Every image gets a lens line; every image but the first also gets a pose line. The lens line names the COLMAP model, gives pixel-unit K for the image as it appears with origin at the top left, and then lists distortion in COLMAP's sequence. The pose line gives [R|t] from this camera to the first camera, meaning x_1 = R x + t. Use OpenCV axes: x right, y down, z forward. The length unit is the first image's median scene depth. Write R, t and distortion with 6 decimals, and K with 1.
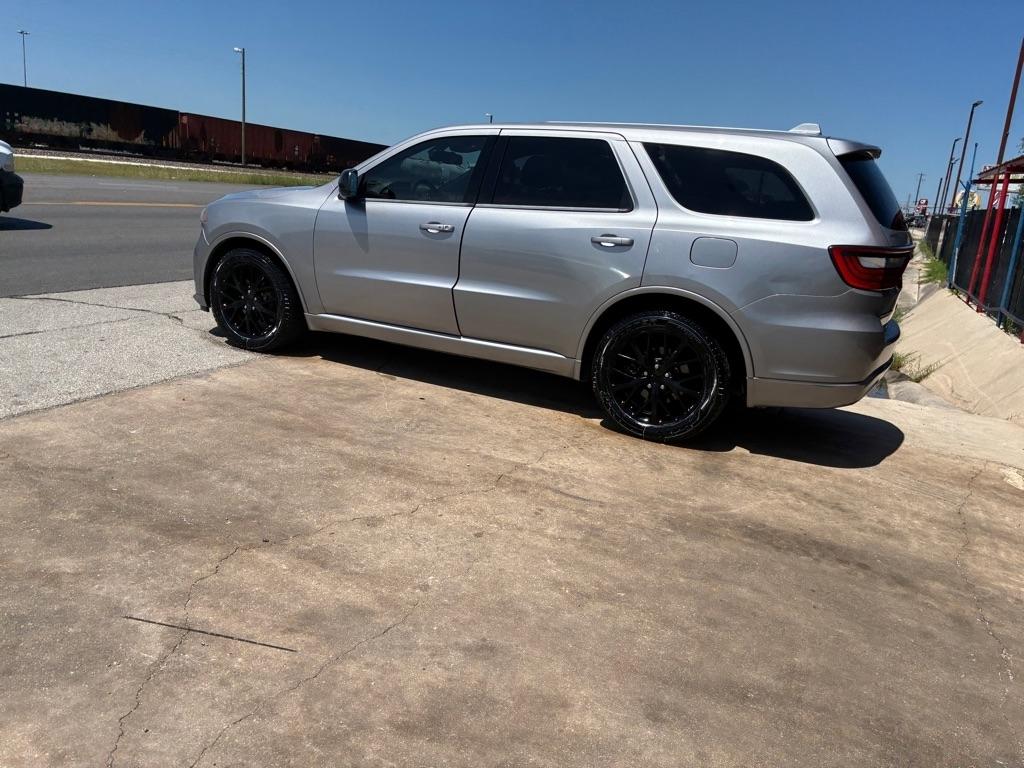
lens RADIAL K [[785.2, 0, 501.5], [0, 785.2, 407.4], [0, 0, 1]] dist [0.045069, -0.057069]
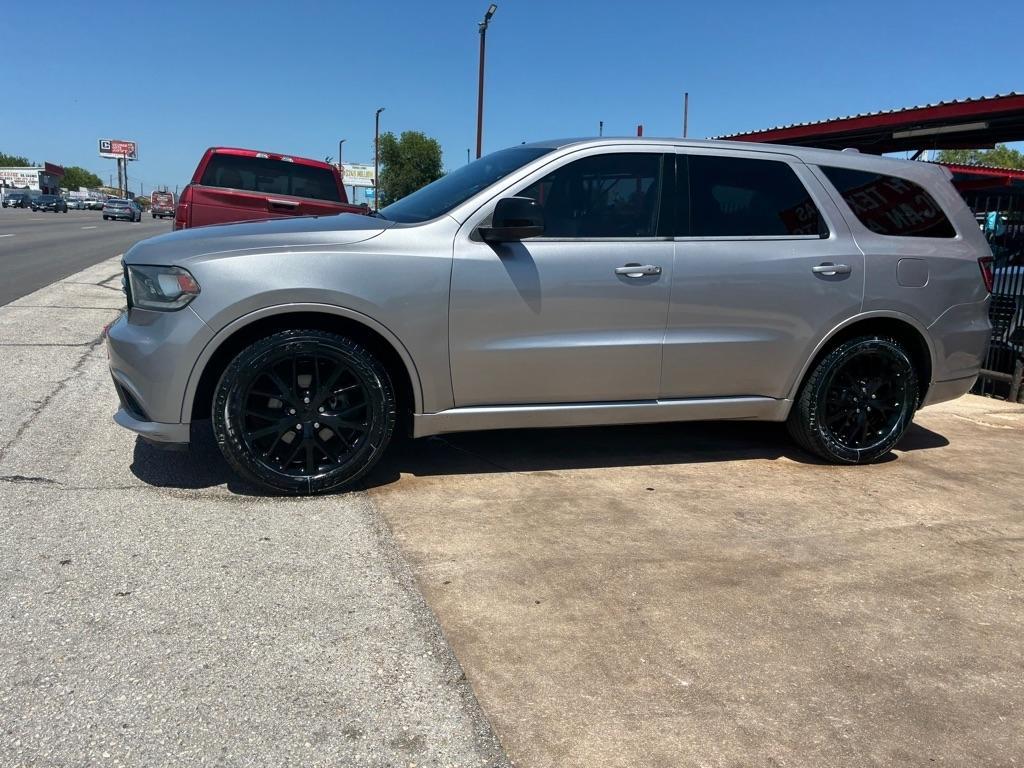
lens RADIAL K [[785.2, 0, 529.9], [0, 785.2, 390.5], [0, 0, 1]] dist [0.045069, -0.057069]
pose [[0.695286, -0.192742, 0.692407, -0.853805], [0.201435, 0.977019, 0.069695, -0.223828], [-0.689928, 0.091017, 0.718133, 0.626193]]
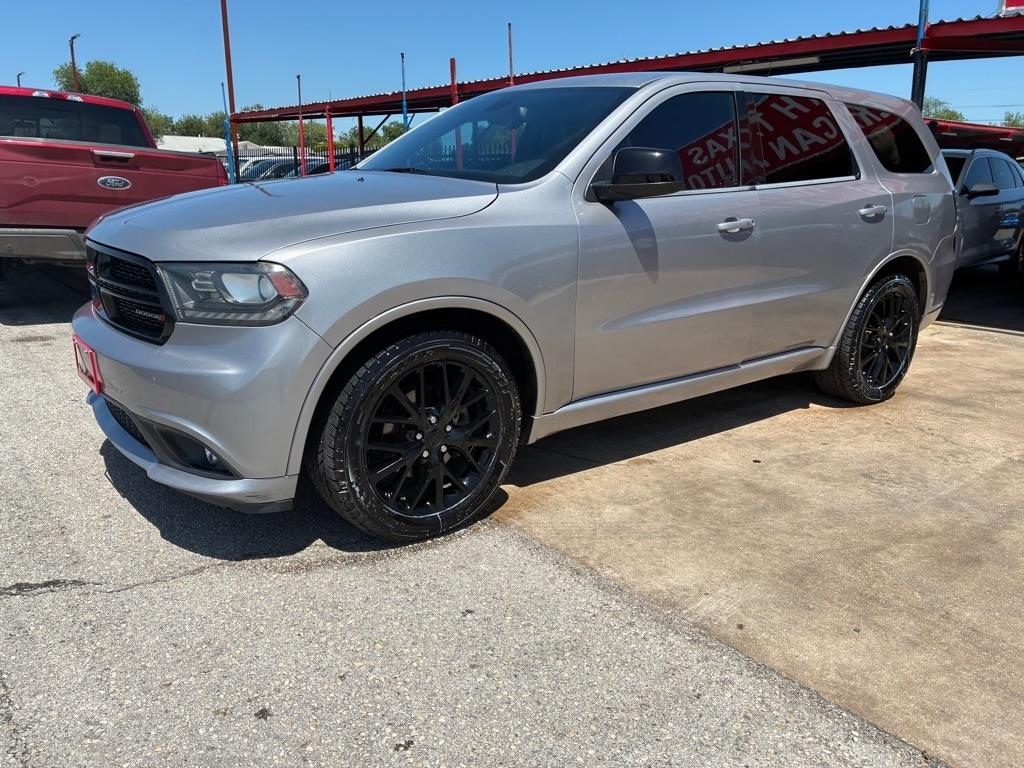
lens RADIAL K [[785.2, 0, 510.6], [0, 785.2, 378.8], [0, 0, 1]] dist [0.045069, -0.057069]
pose [[0.429358, -0.302678, 0.850904, -0.958058], [0.264058, 0.943069, 0.202221, -0.349529], [-0.863669, 0.137863, 0.484839, 1.013219]]
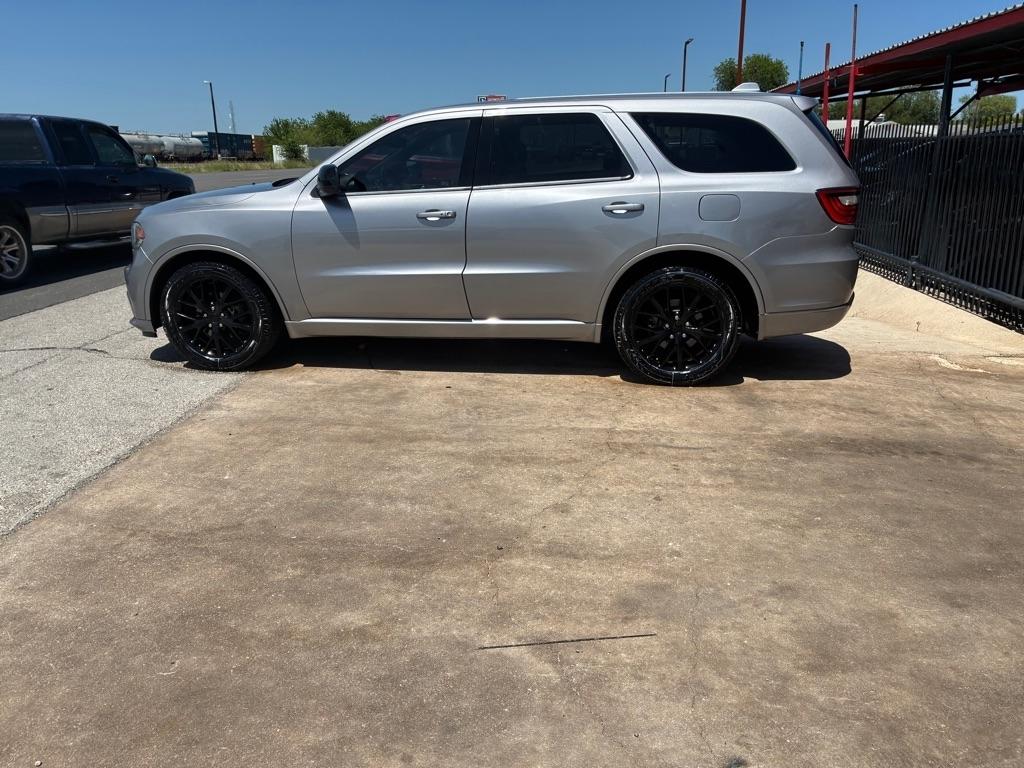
lens RADIAL K [[785.2, 0, 502.9], [0, 785.2, 396.0], [0, 0, 1]] dist [0.045069, -0.057069]
pose [[0.941774, -0.185519, 0.280437, -0.386001], [0.175280, 0.982602, 0.061395, -0.059703], [-0.286948, -0.008665, 0.957907, 0.026147]]
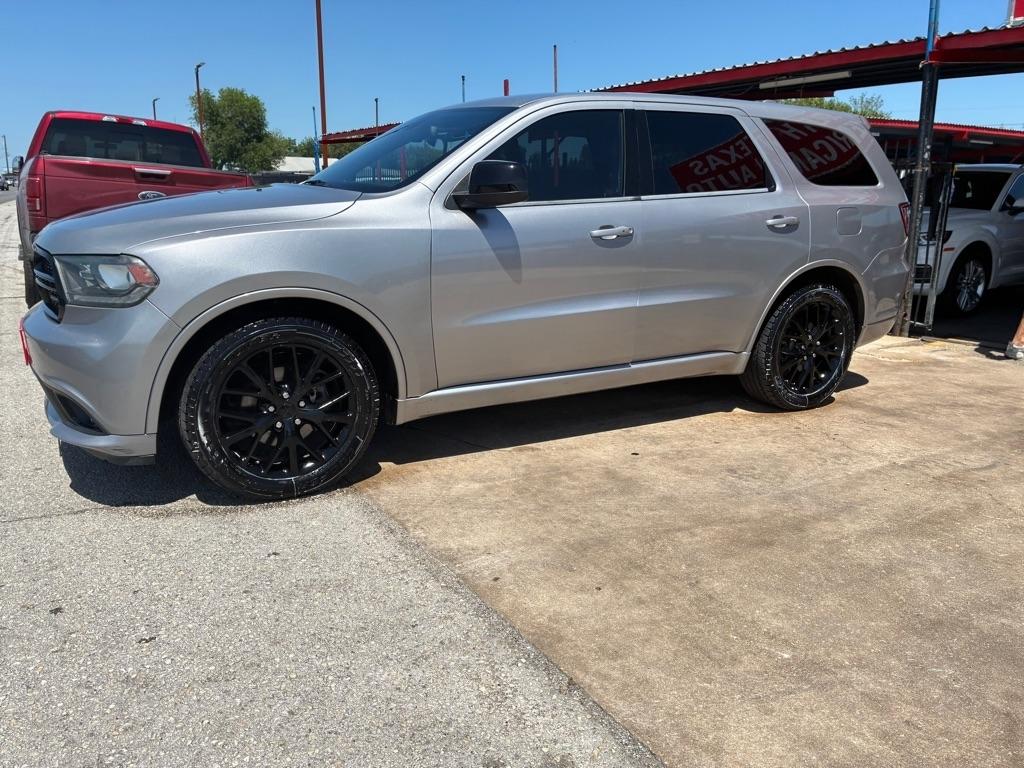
lens RADIAL K [[785.2, 0, 514.7], [0, 785.2, 385.5], [0, 0, 1]] dist [0.045069, -0.057069]
pose [[0.547230, -0.275447, 0.790359, -0.916216], [0.256979, 0.953980, 0.154542, -0.272219], [-0.796556, 0.118536, 0.592831, 0.766440]]
